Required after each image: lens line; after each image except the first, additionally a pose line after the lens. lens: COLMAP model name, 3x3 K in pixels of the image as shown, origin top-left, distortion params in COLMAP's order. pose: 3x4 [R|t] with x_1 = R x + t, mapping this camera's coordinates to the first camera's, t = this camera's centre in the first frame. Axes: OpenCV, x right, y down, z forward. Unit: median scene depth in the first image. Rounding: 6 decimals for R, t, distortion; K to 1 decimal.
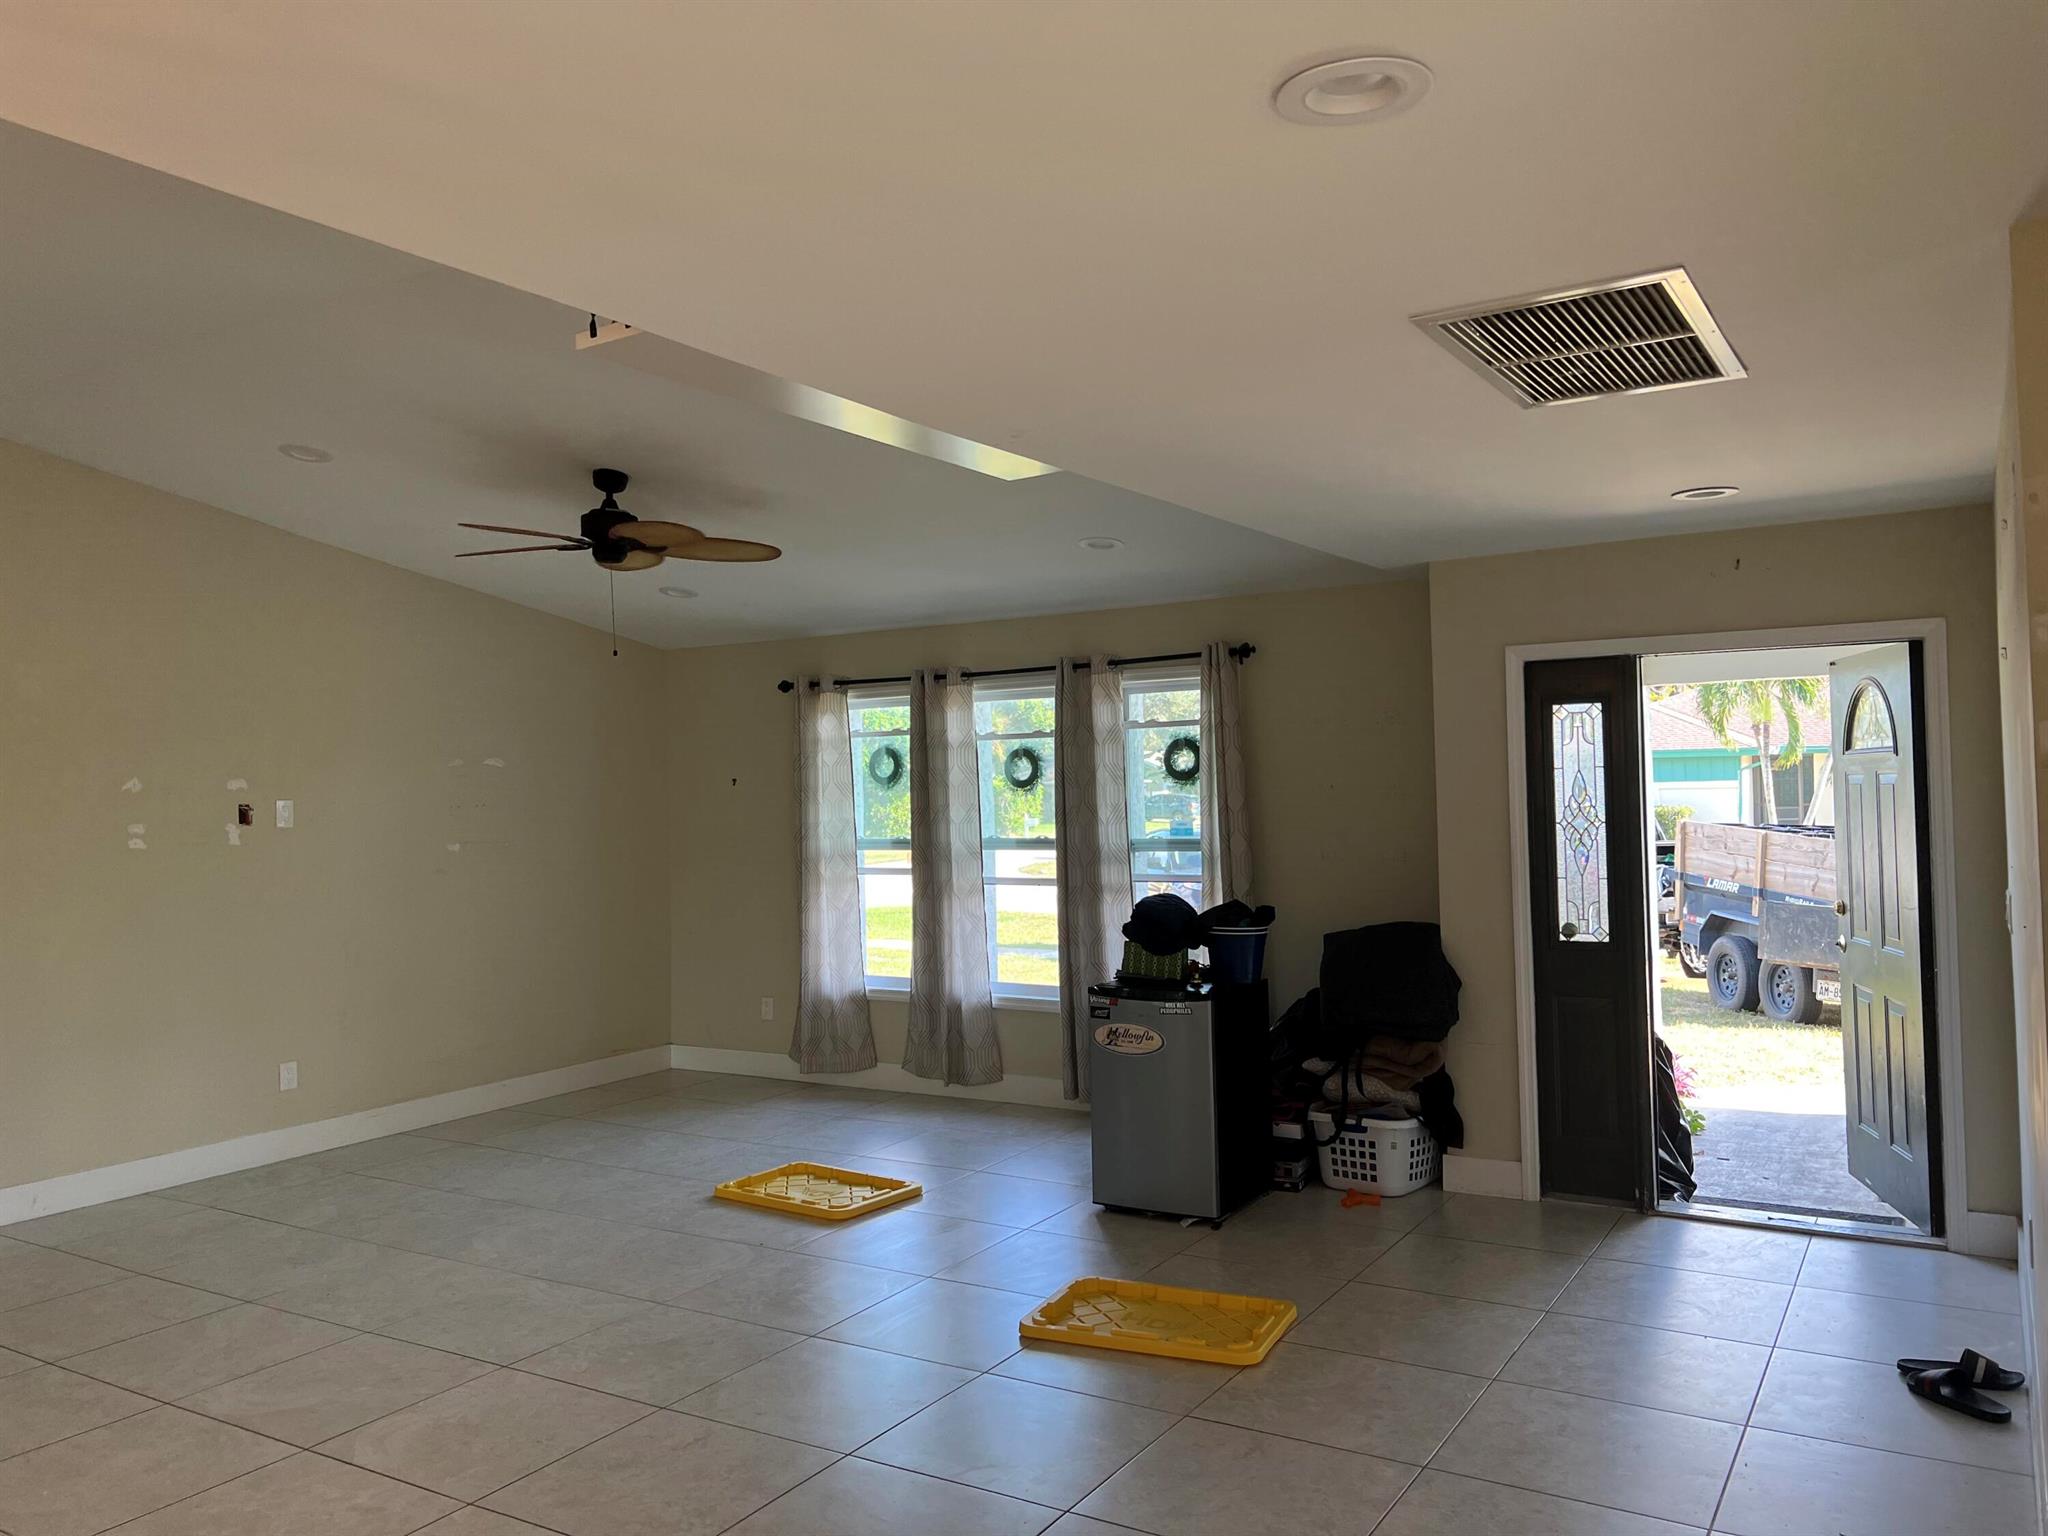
lens RADIAL K [[1536.6, 0, 1008.7], [0, 1536.6, 768.5], [0, 0, 1]] dist [0.071096, -0.094081]
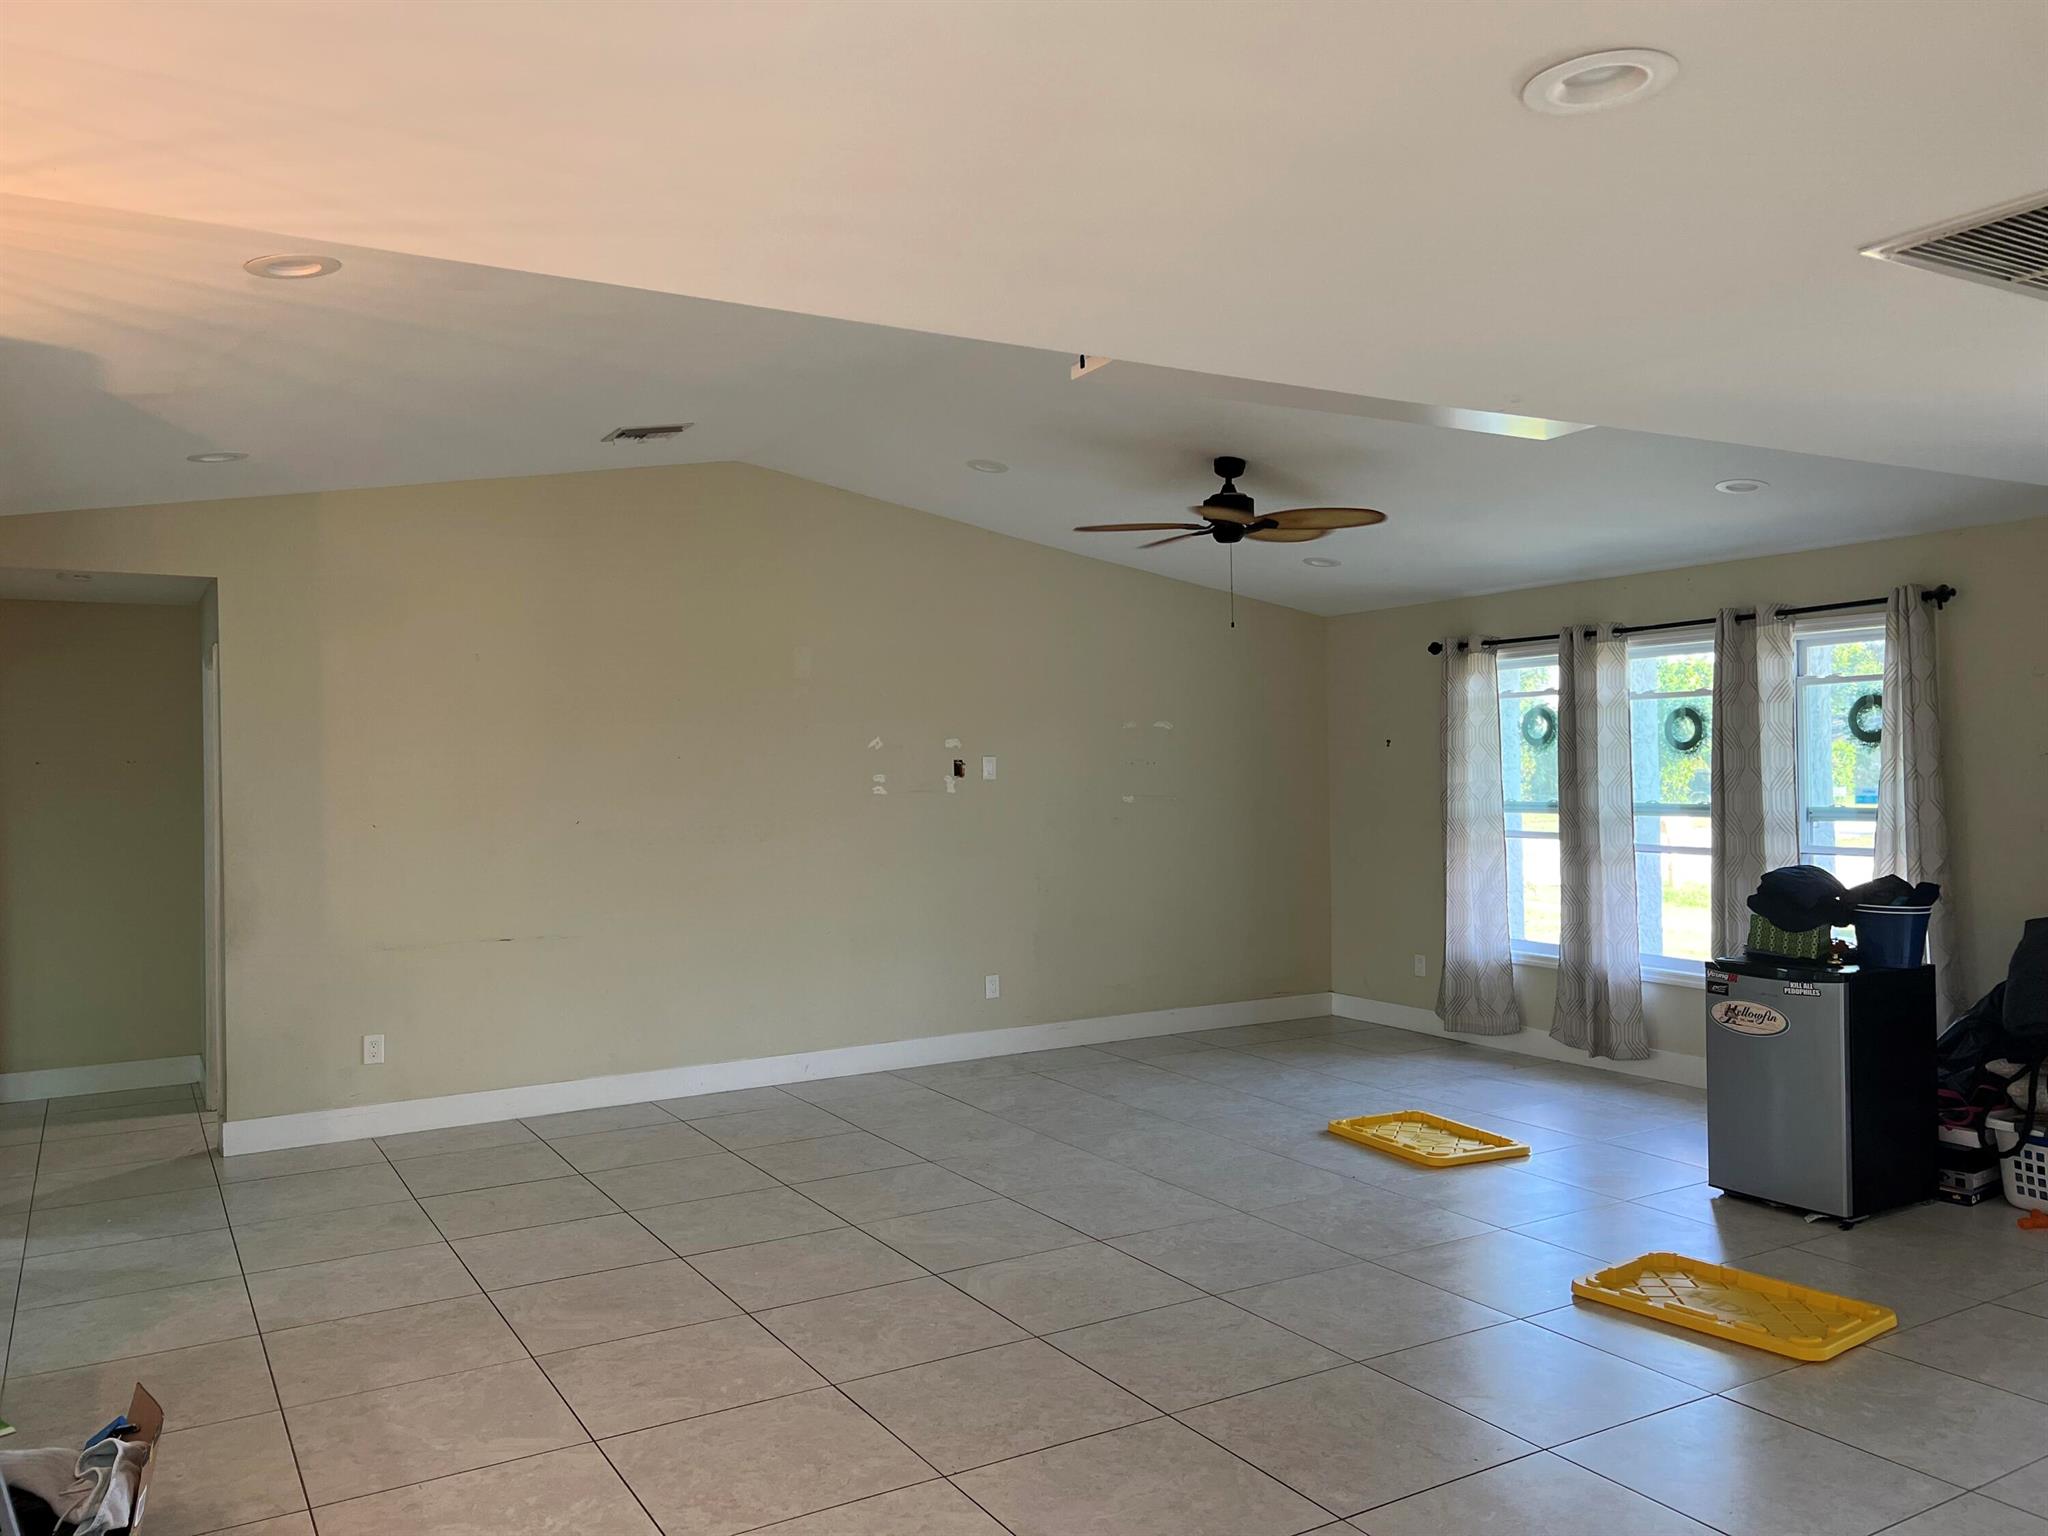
lens RADIAL K [[1536.6, 0, 1016.7], [0, 1536.6, 759.4], [0, 0, 1]] dist [0.071096, -0.094081]
pose [[0.884721, 0.007270, -0.466064, 0.109952], [0.001575, 0.999826, 0.018585, 0.000377], [0.466118, -0.017176, 0.884556, -0.036416]]
